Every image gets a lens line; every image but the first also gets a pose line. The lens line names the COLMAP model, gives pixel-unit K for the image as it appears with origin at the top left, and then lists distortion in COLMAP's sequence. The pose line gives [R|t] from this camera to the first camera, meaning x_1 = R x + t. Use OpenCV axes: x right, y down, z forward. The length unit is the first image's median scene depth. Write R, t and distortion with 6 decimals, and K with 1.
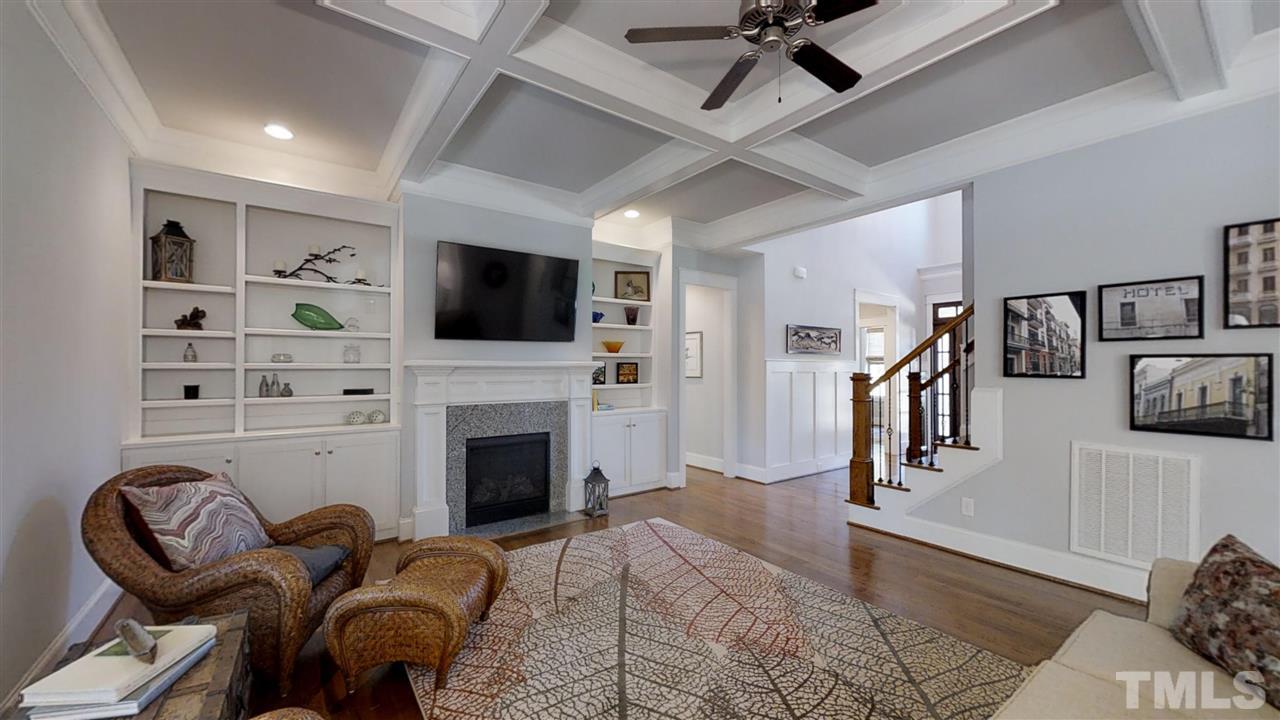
lens RADIAL K [[484.8, 0, 640.2], [0, 484.8, 364.2], [0, 0, 1]] dist [-0.000705, -0.000286]
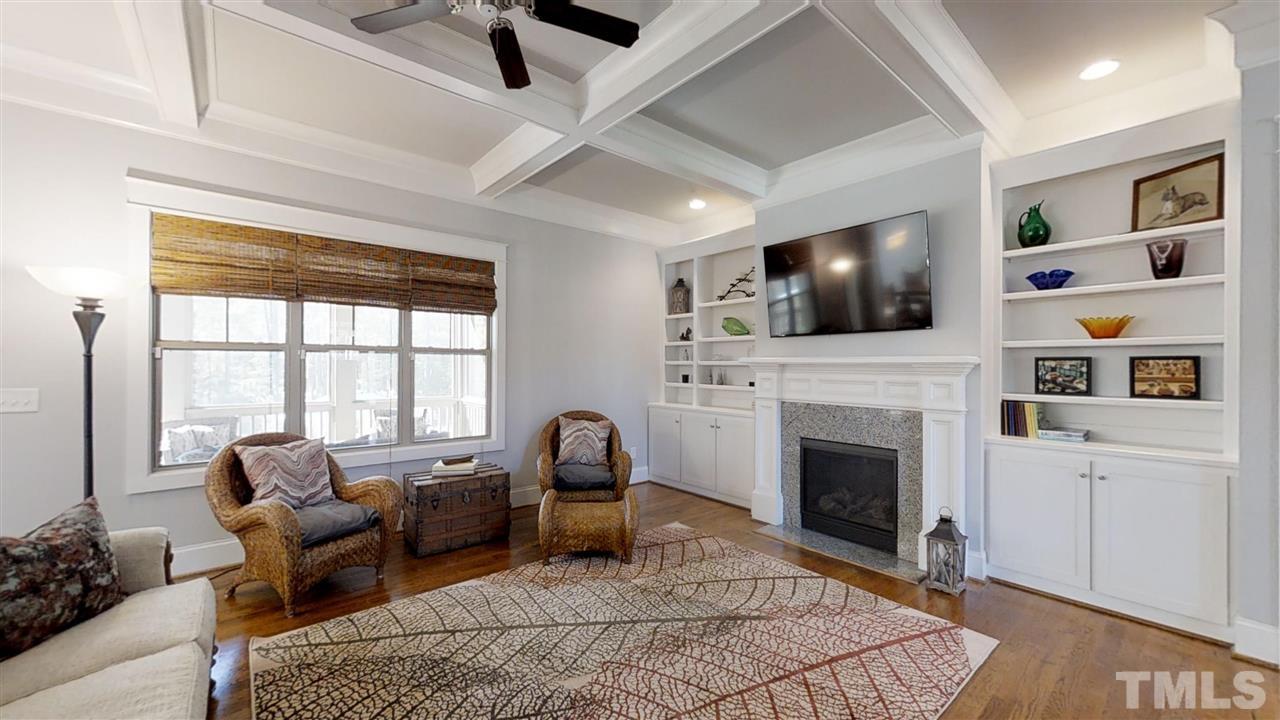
lens RADIAL K [[484.8, 0, 640.2], [0, 484.8, 364.2], [0, 0, 1]] dist [-0.000705, -0.000286]
pose [[0.067158, -0.000609, -0.997742, 0.630072], [-0.000084, 1.000000, -0.000616, 0.007359], [0.997742, 0.000125, 0.067158, 0.638580]]
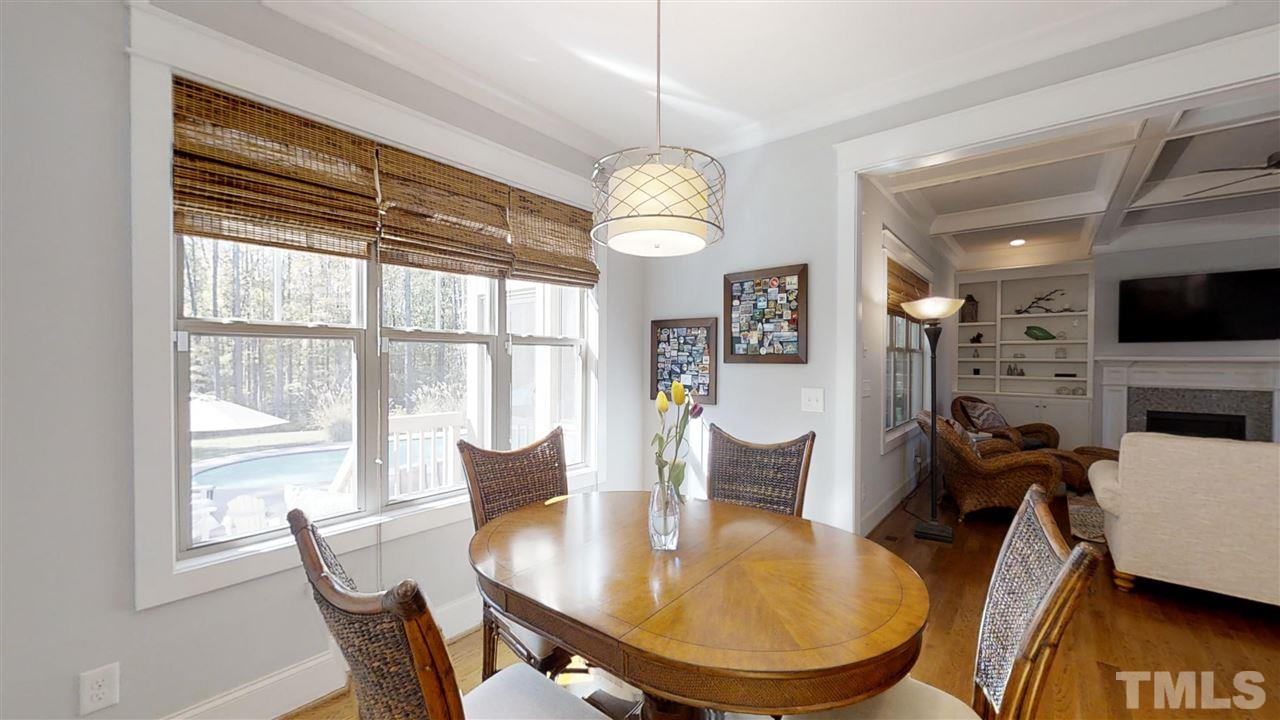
lens RADIAL K [[484.8, 0, 640.2], [0, 484.8, 364.2], [0, 0, 1]] dist [-0.000705, -0.000286]
pose [[0.244857, 0.011992, -0.969485, 0.709310], [0.000969, 0.999920, 0.012613, -0.004932], [0.969559, -0.004028, 0.244826, -0.869603]]
